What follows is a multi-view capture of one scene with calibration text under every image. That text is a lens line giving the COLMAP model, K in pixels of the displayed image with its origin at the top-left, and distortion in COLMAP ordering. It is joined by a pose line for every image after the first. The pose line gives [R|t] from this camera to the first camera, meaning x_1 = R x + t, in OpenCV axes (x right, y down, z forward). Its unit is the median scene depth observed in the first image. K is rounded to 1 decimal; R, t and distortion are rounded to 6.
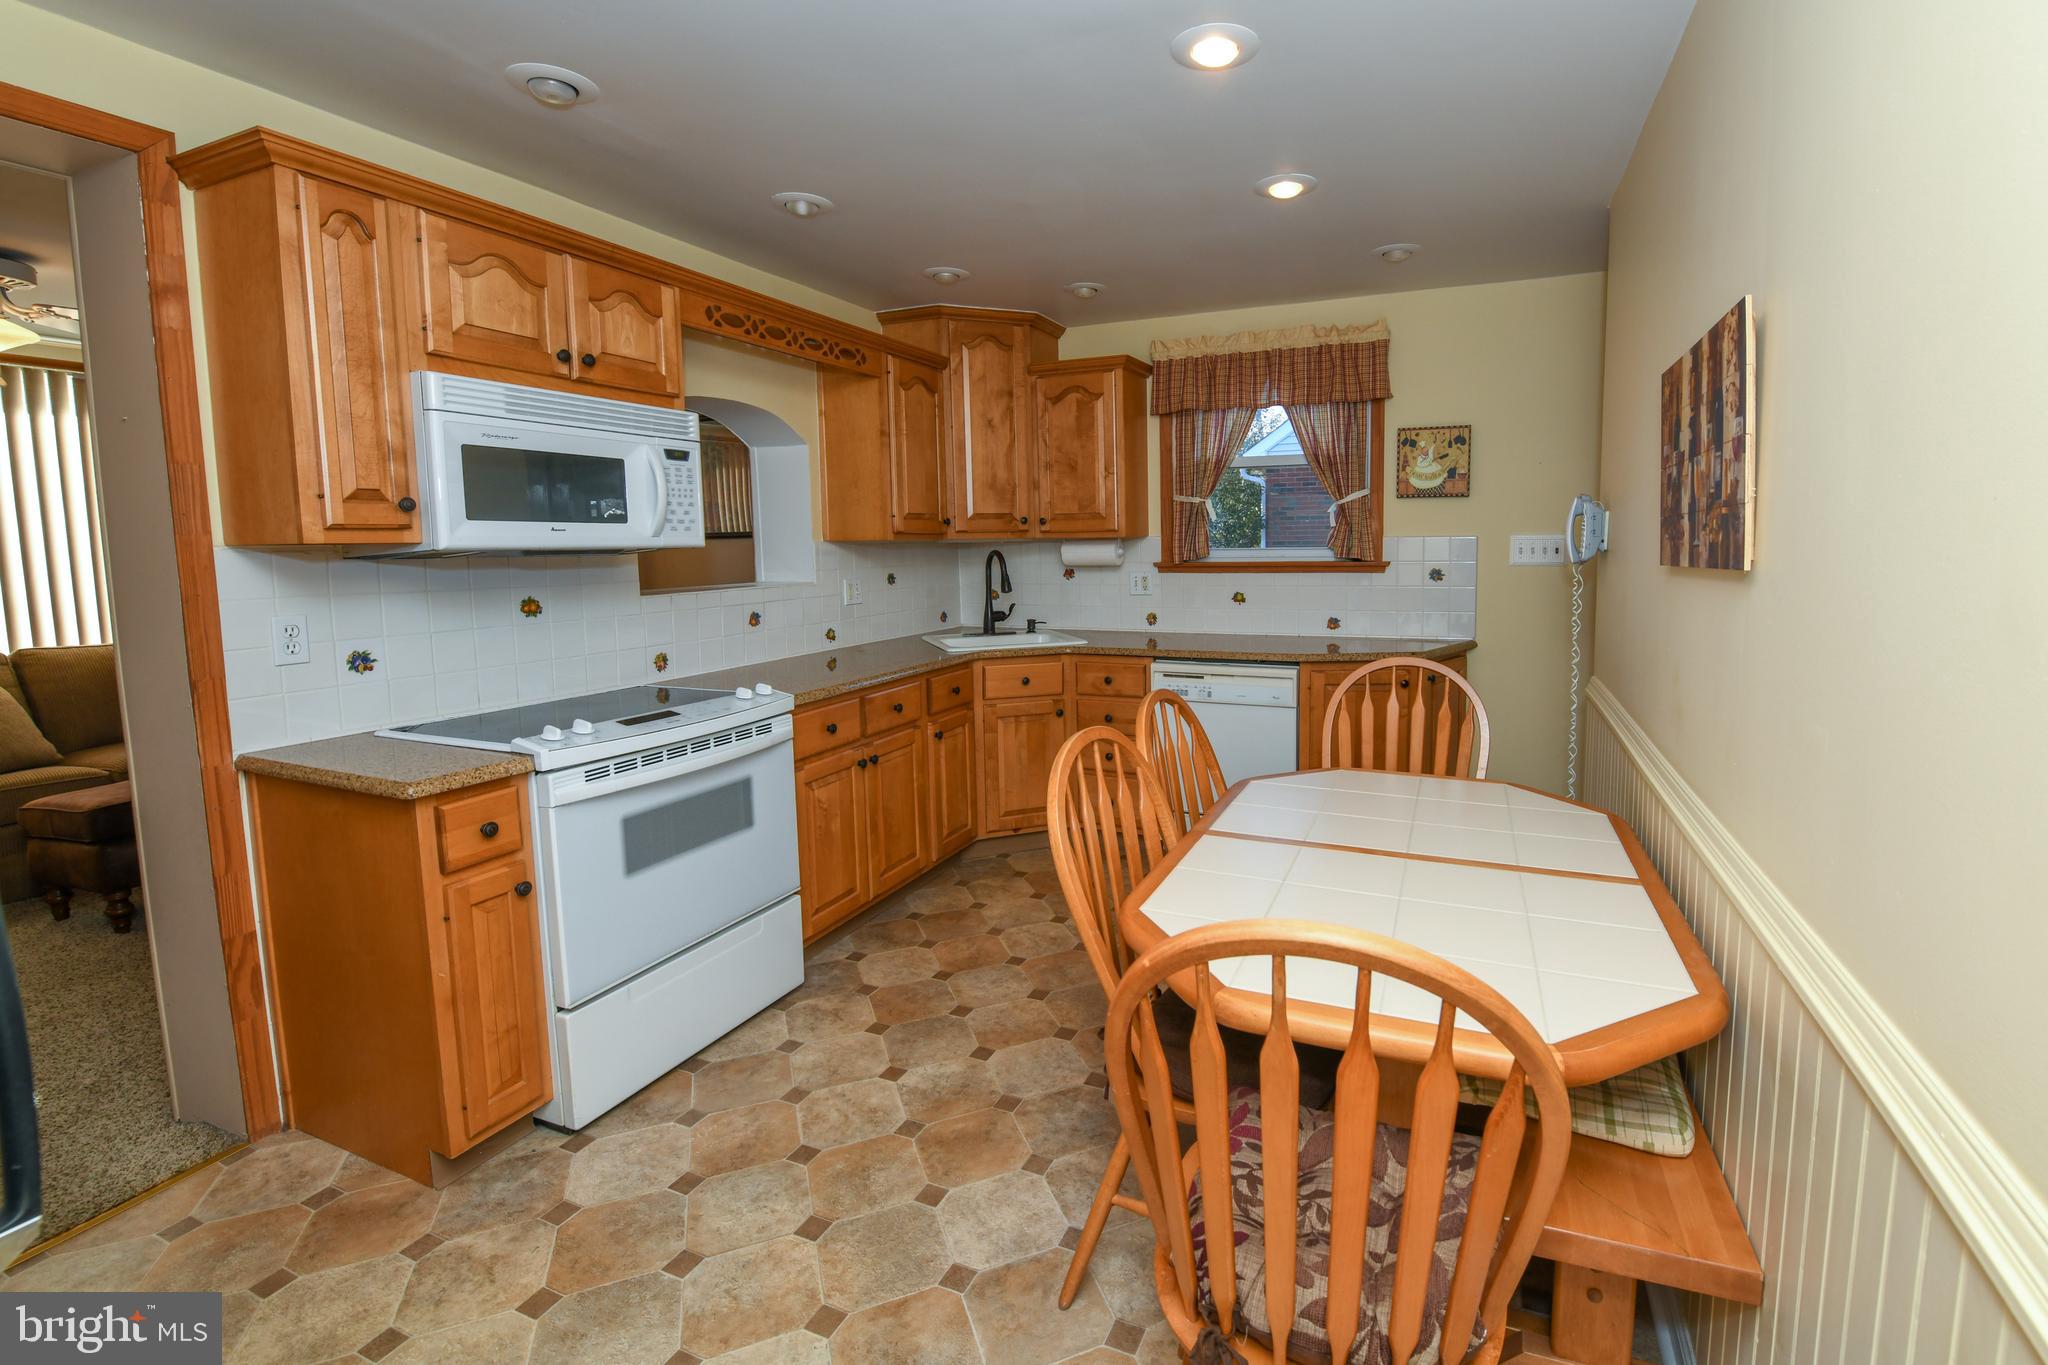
lens RADIAL K [[999.9, 0, 983.0], [0, 999.9, 638.0], [0, 0, 1]] dist [-0.001407, -0.015242]
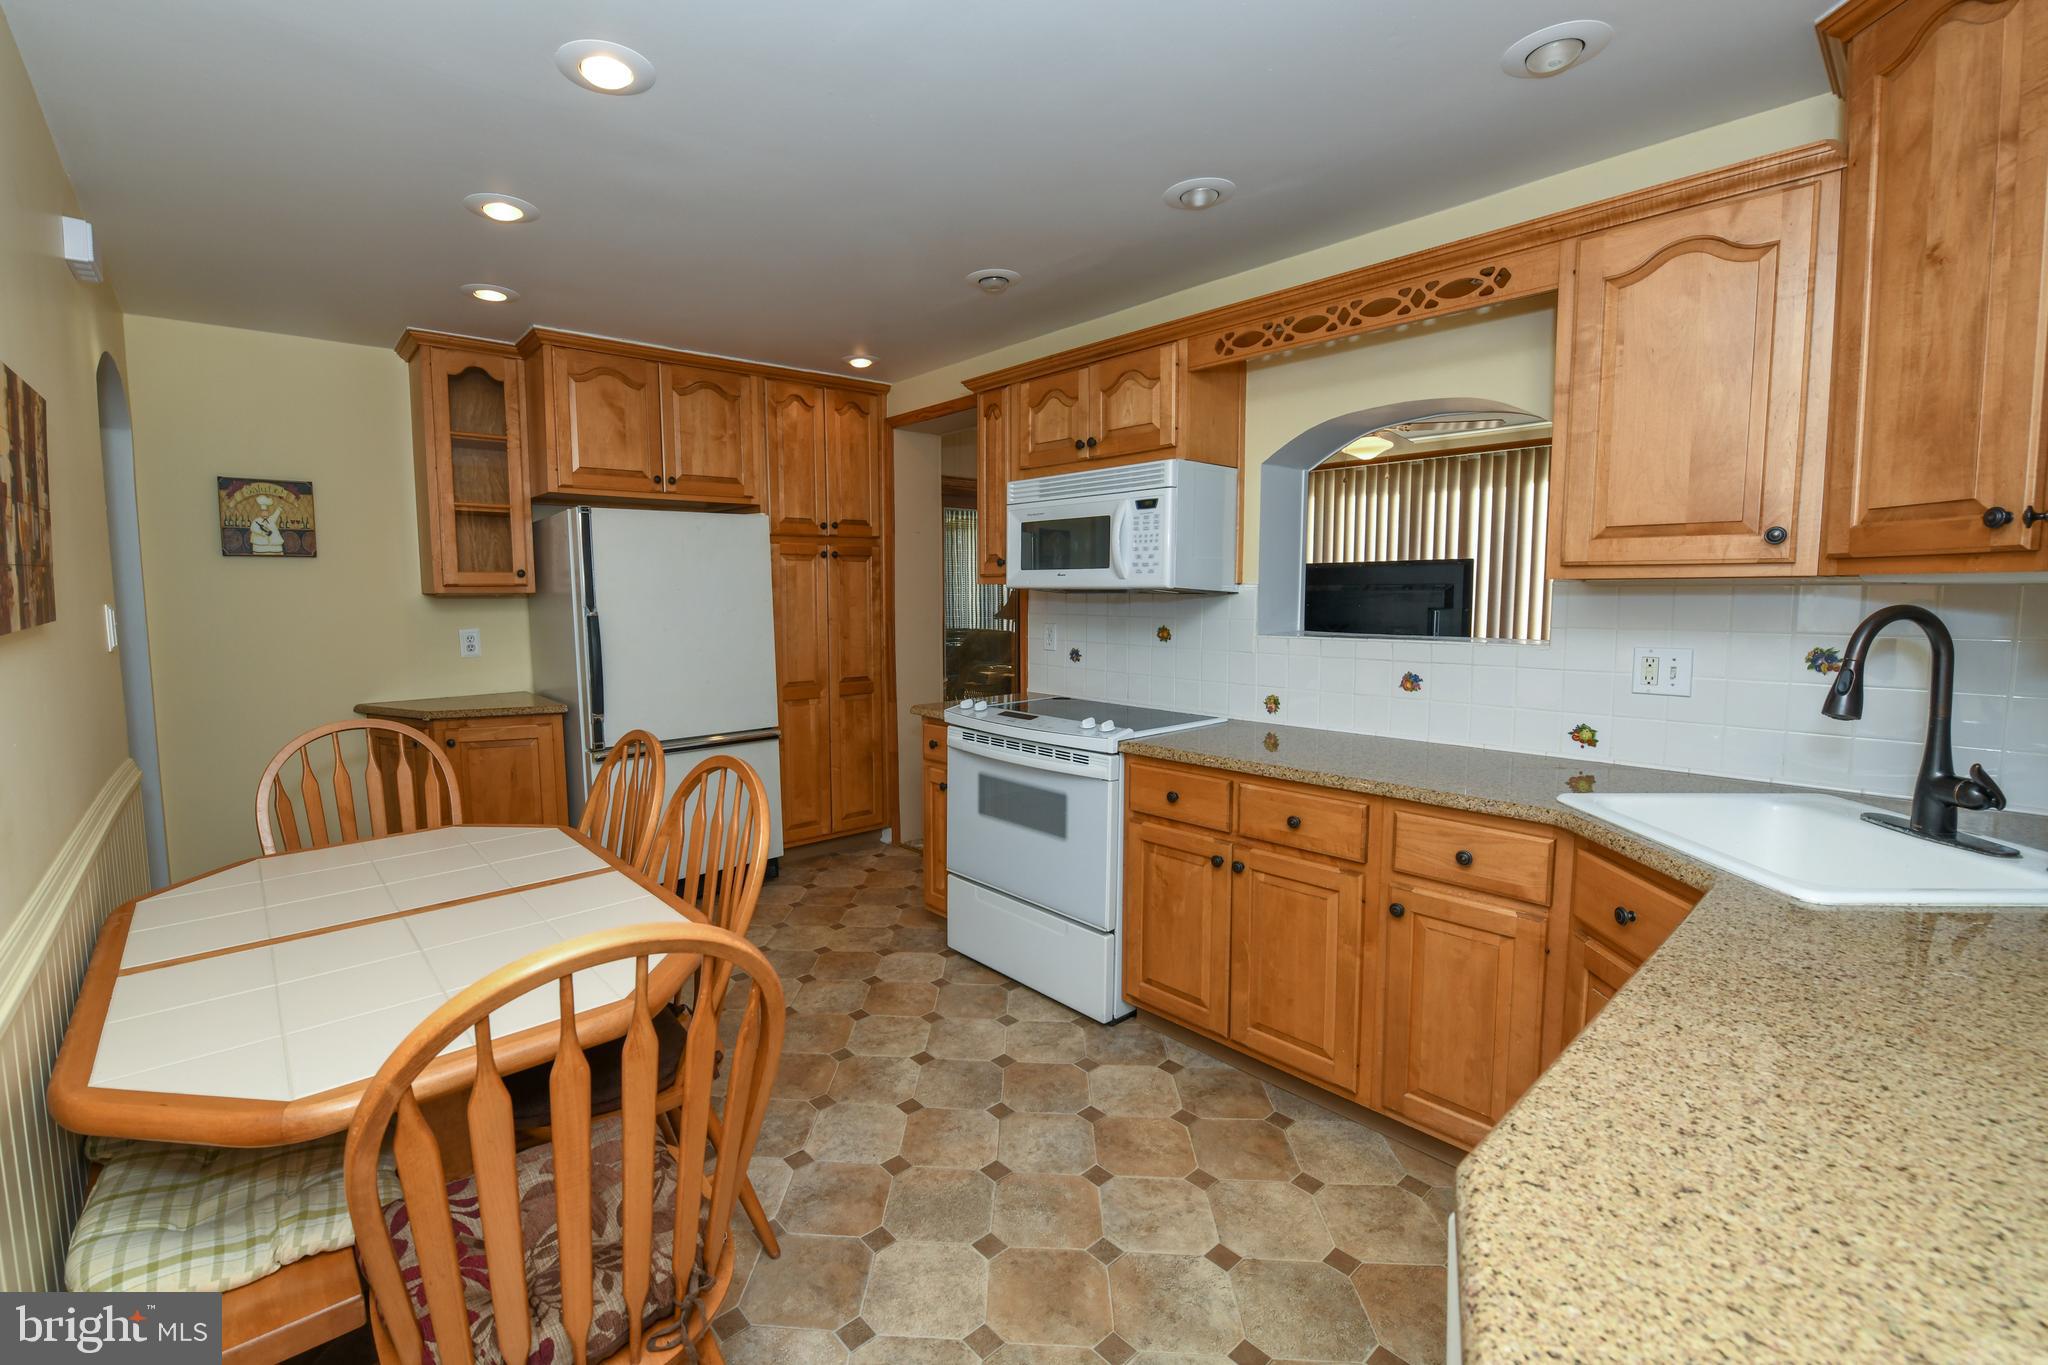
lens RADIAL K [[875.1, 0, 1026.1], [0, 875.1, 675.0], [0, 0, 1]] dist [-0.017960, -0.001374]
pose [[-0.371659, 0.103342, -0.922600, 0.655543], [-0.080348, 0.986476, 0.142864, -0.126192], [0.924886, 0.127225, -0.358329, 1.263194]]
